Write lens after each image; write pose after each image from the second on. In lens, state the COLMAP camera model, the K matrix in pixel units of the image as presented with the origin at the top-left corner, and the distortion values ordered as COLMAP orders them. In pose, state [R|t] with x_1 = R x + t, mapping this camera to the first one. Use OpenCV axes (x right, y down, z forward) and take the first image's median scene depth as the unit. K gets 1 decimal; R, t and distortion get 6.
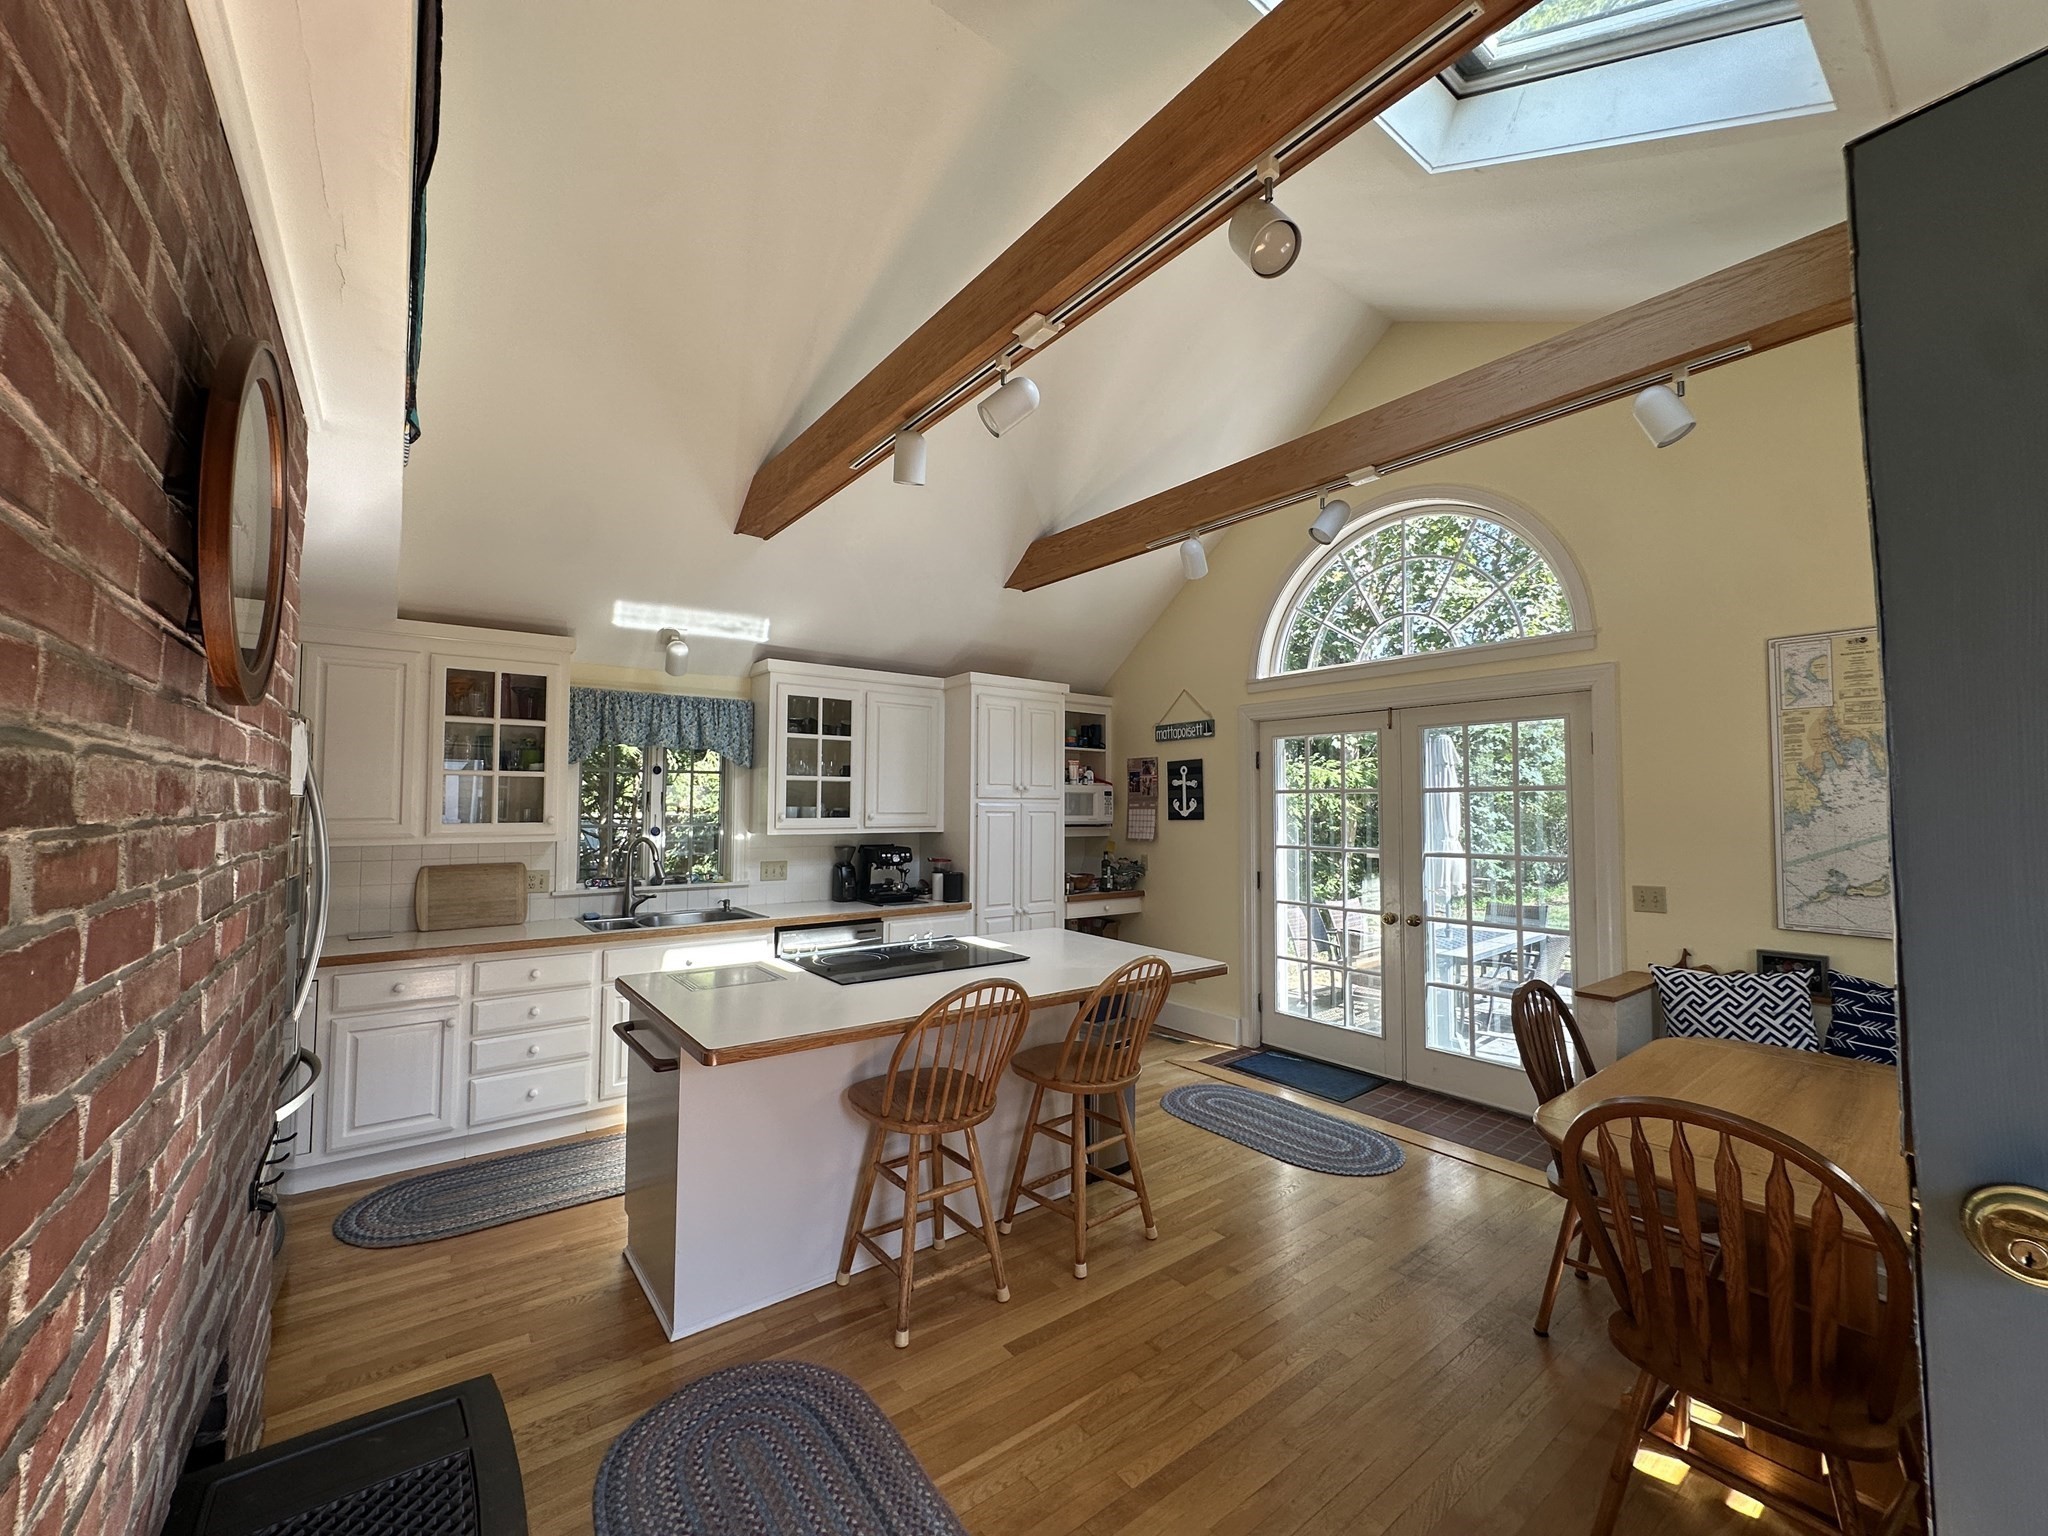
lens RADIAL K [[806.5, 0, 1026.2], [0, 806.5, 770.3], [0, 0, 1]] dist [-0.004007, 0.000036]
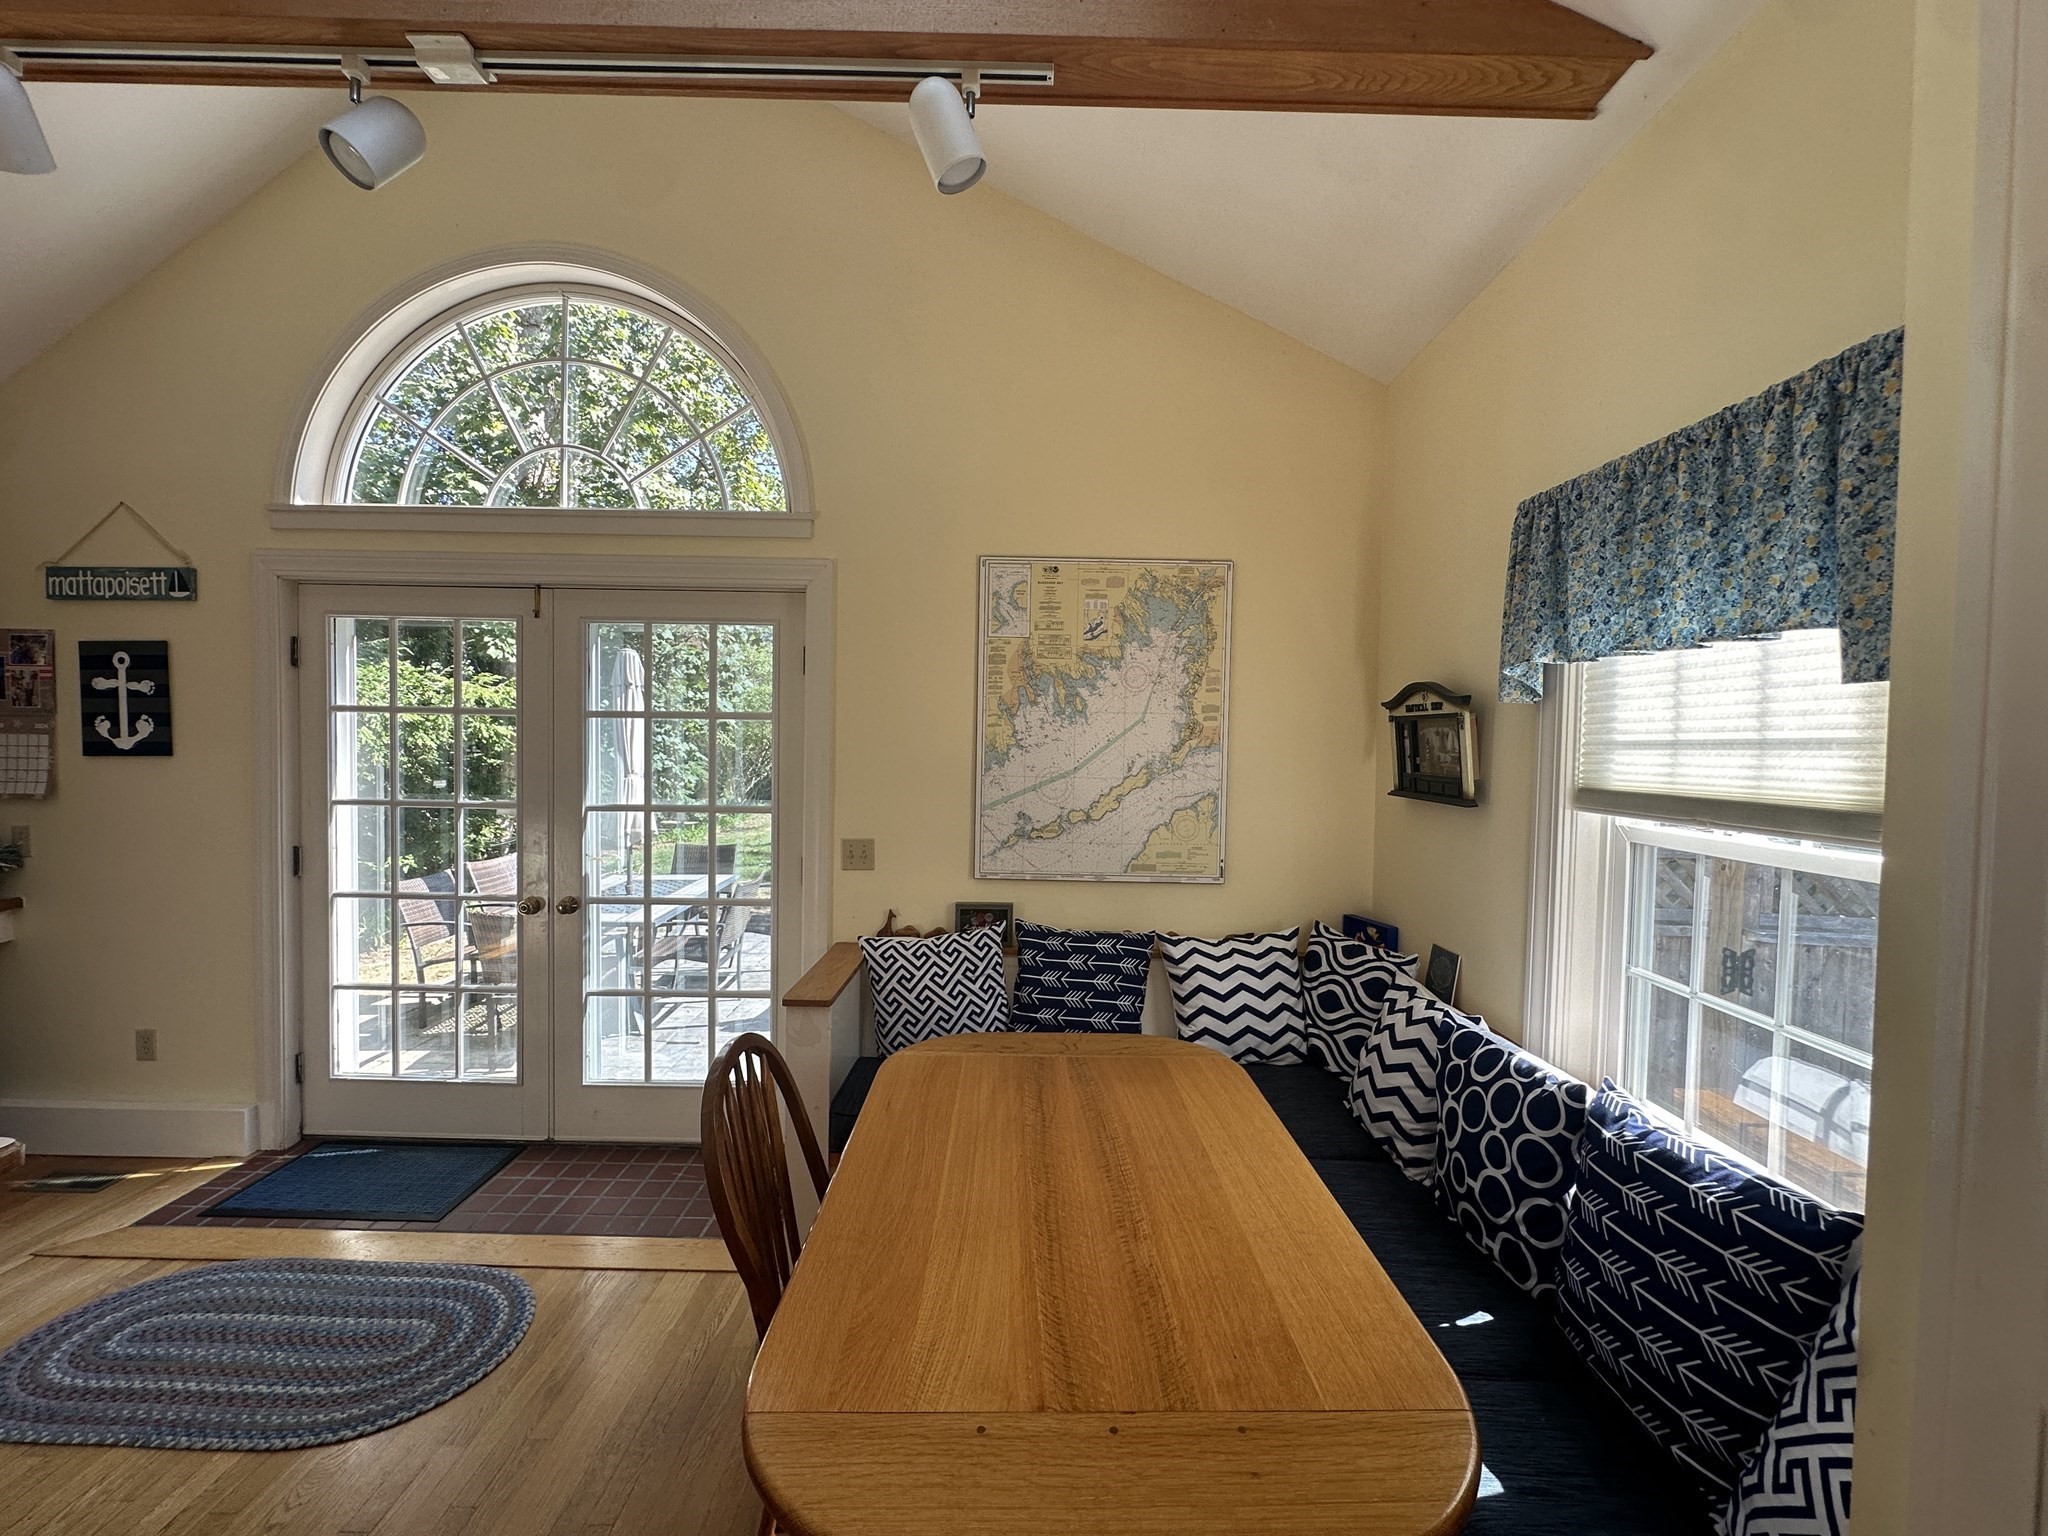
lens RADIAL K [[806.5, 0, 1028.9], [0, 806.5, 767.2], [0, 0, 1]] dist [-0.004007, 0.000036]
pose [[0.599733, -0.016845, 0.800023, 0.164936], [-0.051741, 0.996870, 0.059777, 0.009315], [-0.798526, -0.077245, 0.596984, 0.280143]]
